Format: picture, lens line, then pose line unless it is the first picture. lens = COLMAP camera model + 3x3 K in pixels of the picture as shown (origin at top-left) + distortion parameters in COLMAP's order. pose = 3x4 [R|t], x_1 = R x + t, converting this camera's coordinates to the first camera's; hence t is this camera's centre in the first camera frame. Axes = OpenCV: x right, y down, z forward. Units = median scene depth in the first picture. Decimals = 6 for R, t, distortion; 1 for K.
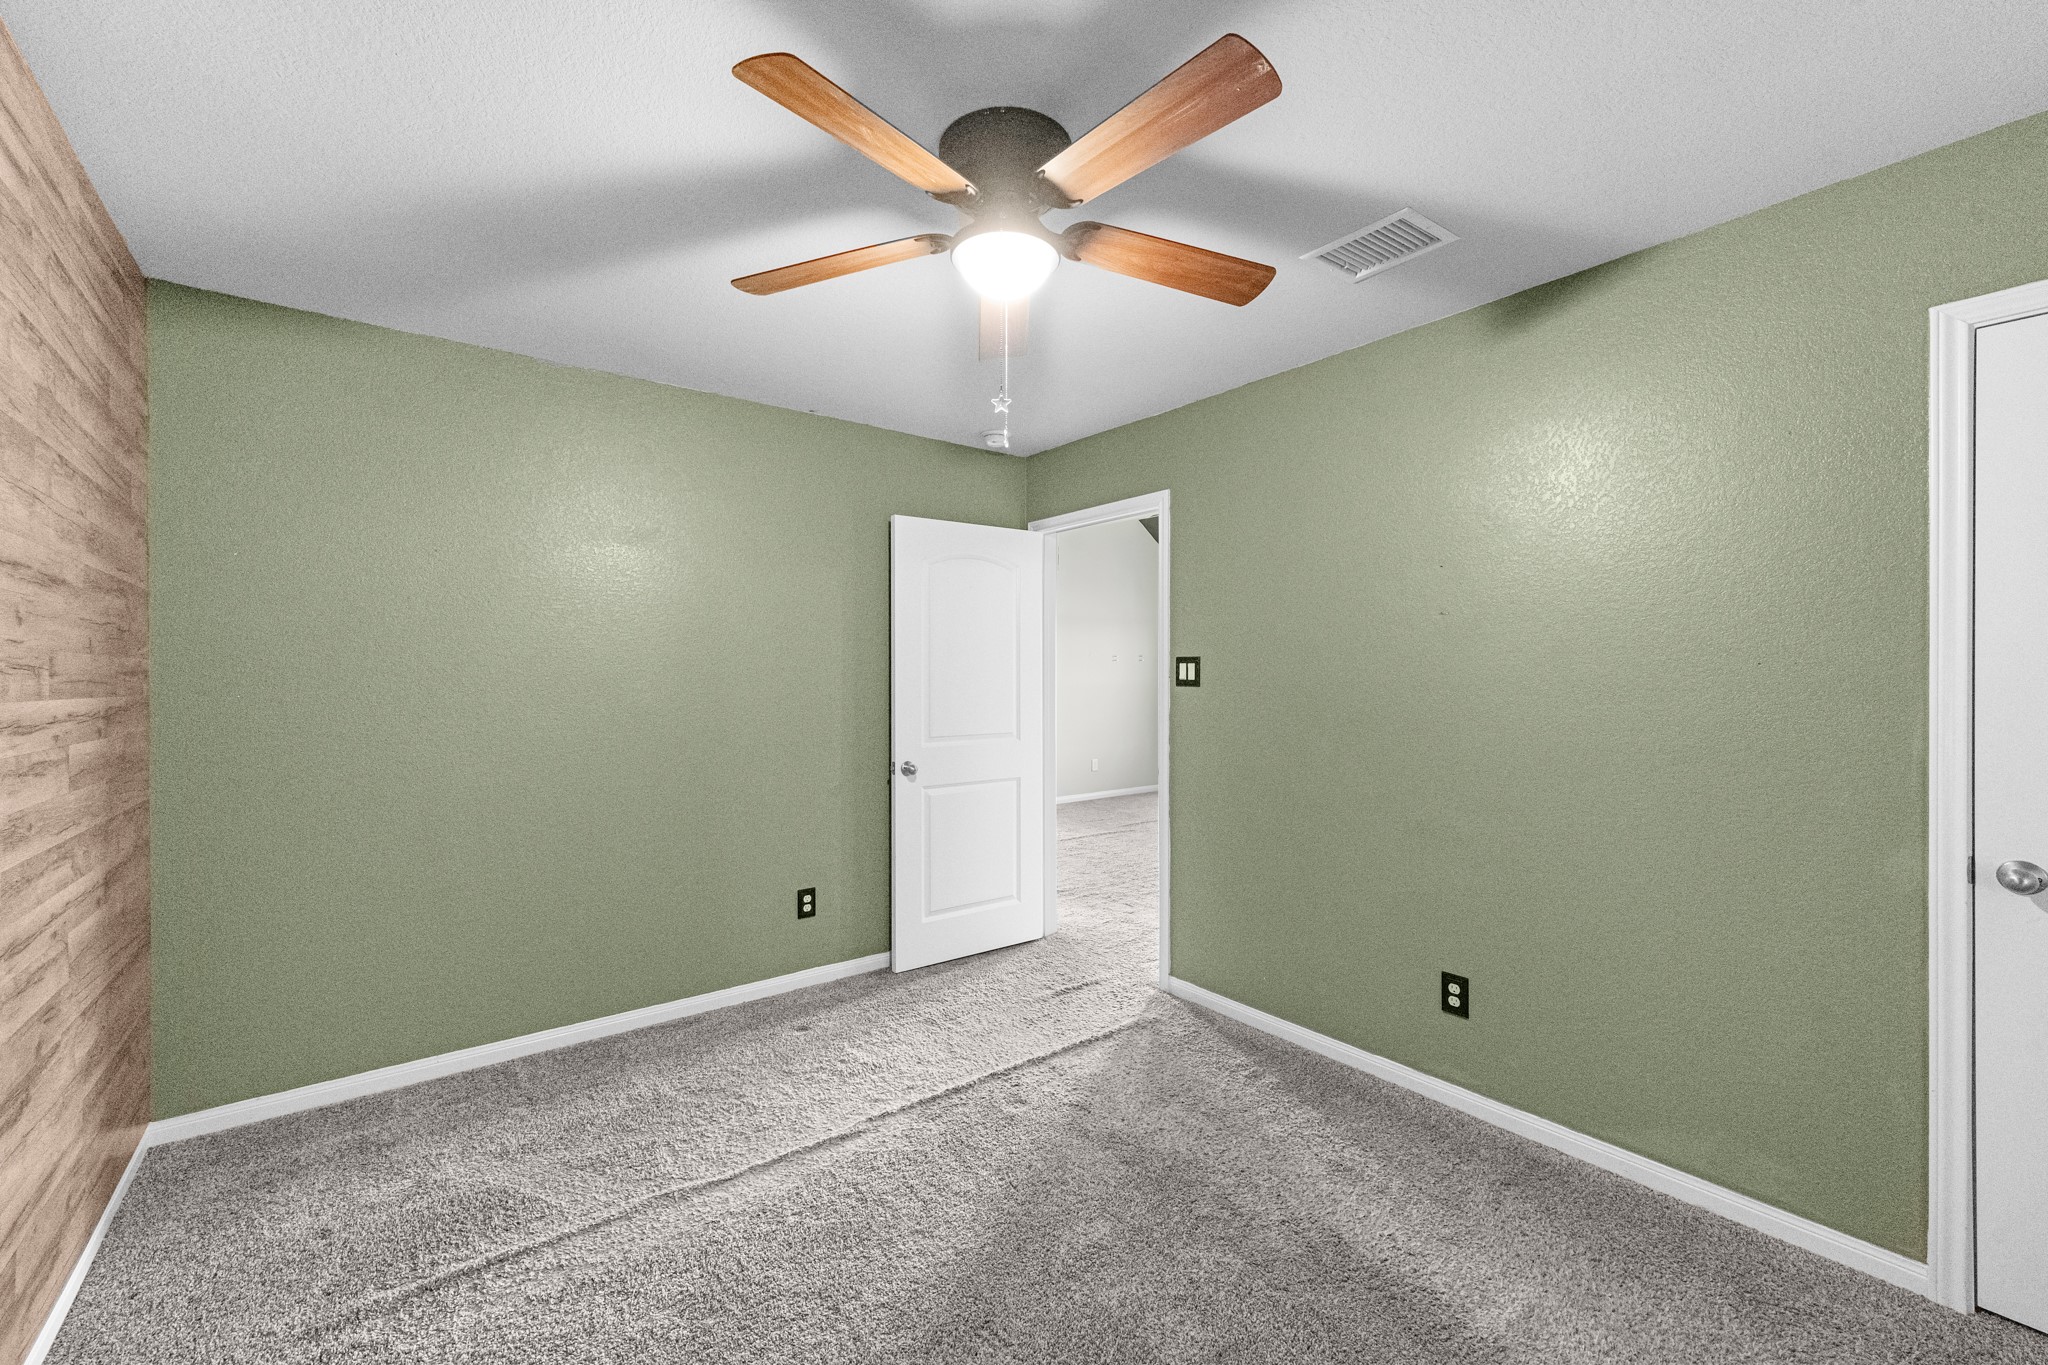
lens RADIAL K [[807.7, 0, 1022.3], [0, 807.7, 692.1], [0, 0, 1]] dist [0.003200, -0.000163]
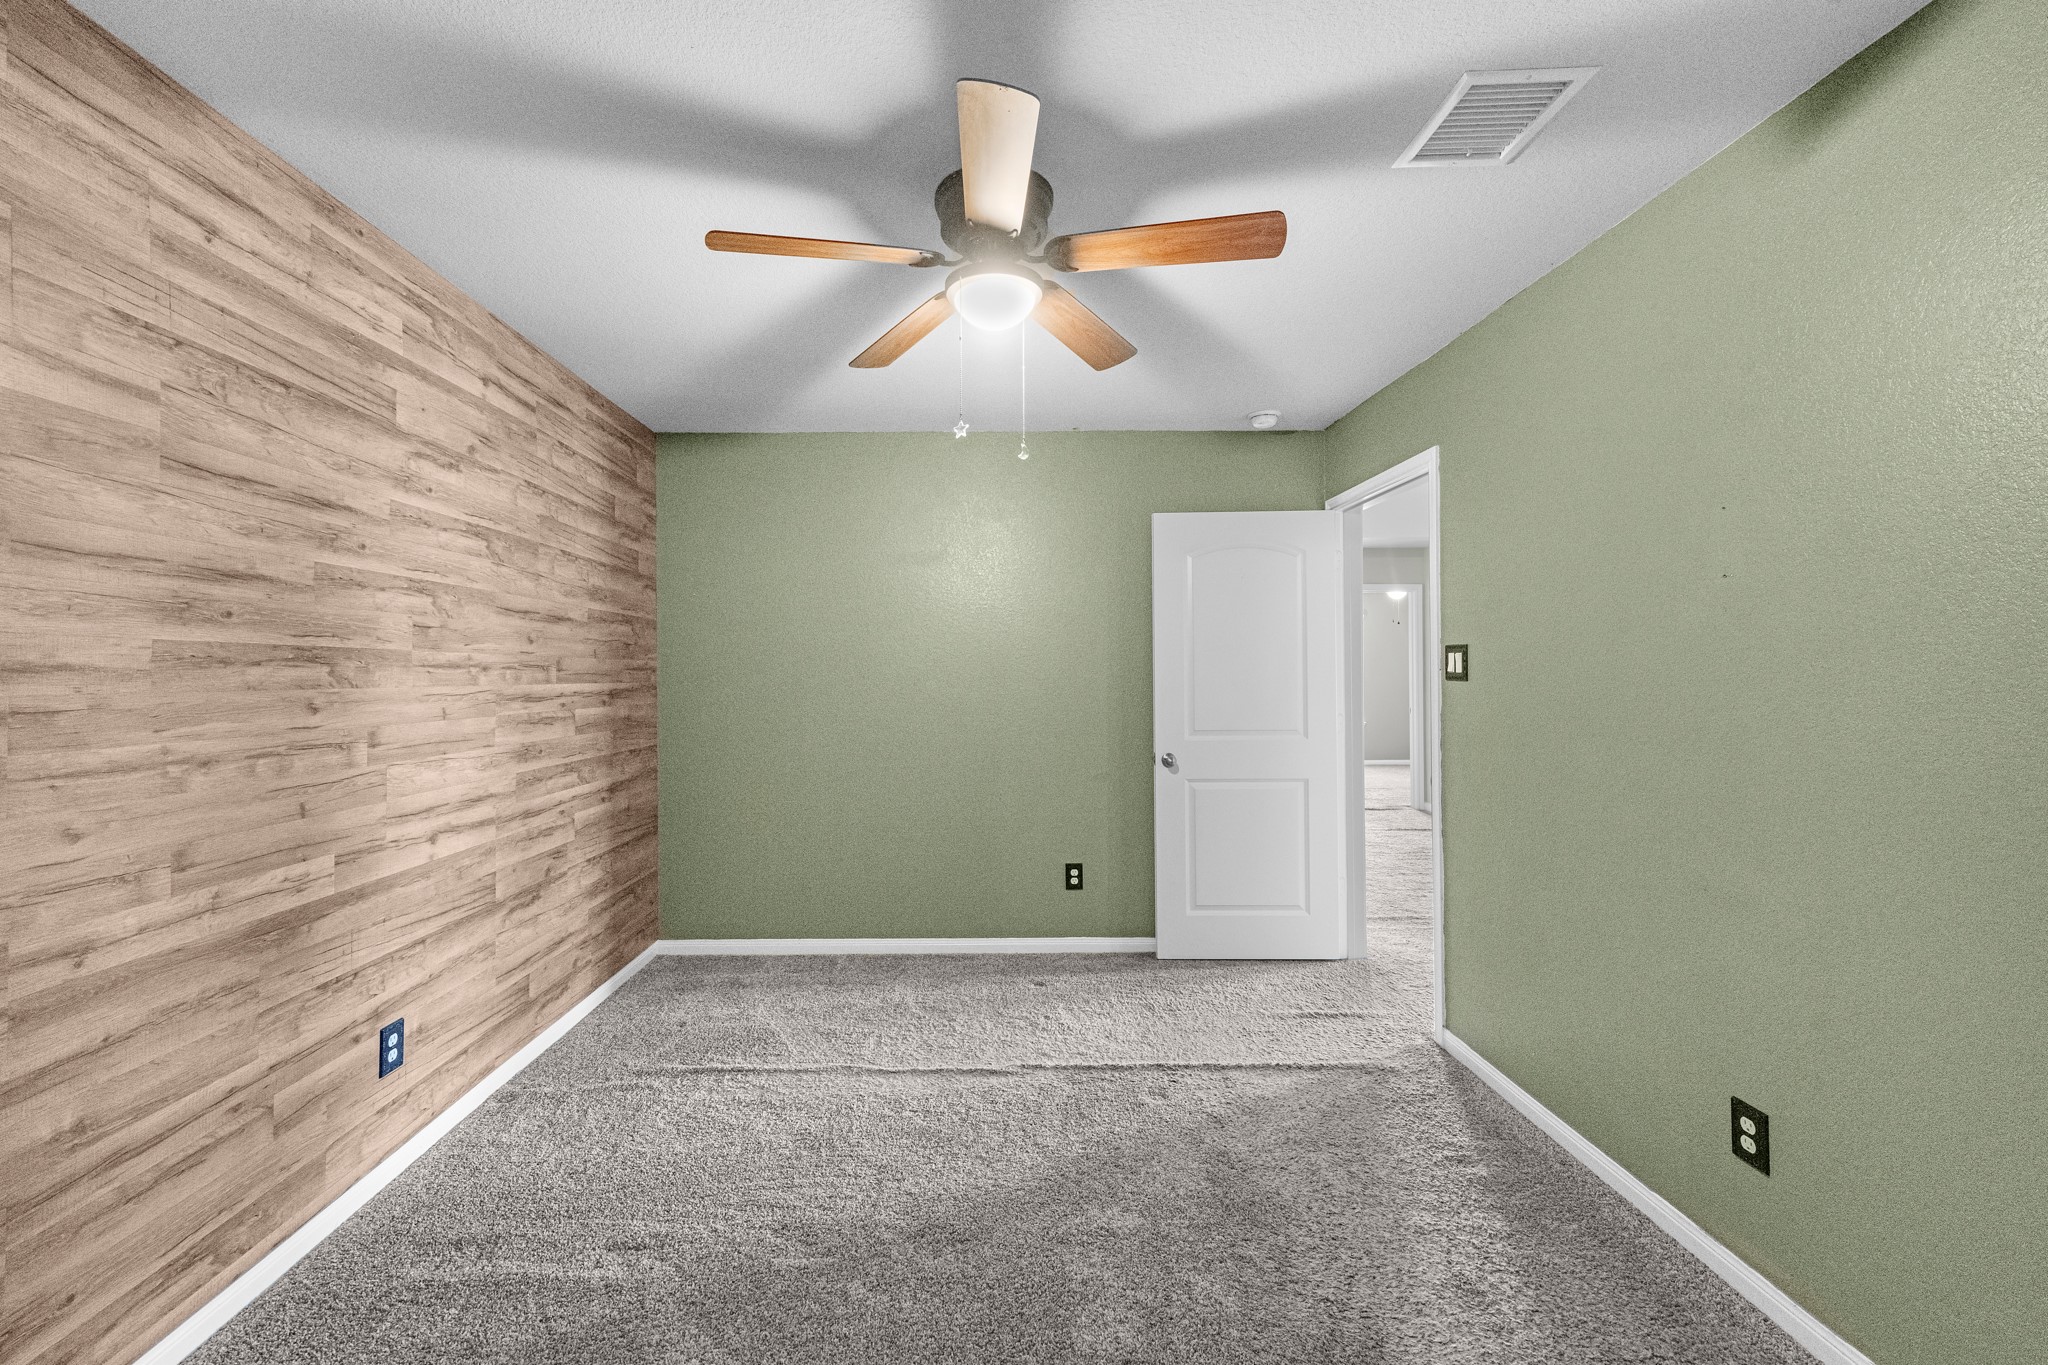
lens RADIAL K [[826.4, 0, 1024.0], [0, 826.4, 682.5], [0, 0, 1]] dist [0.001524, -0.000688]
pose [[0.802505, 0.006095, -0.596614, 0.463103], [-0.008984, 0.999958, -0.001868, 0.000413], [0.596577, 0.006859, 0.802526, 0.075365]]
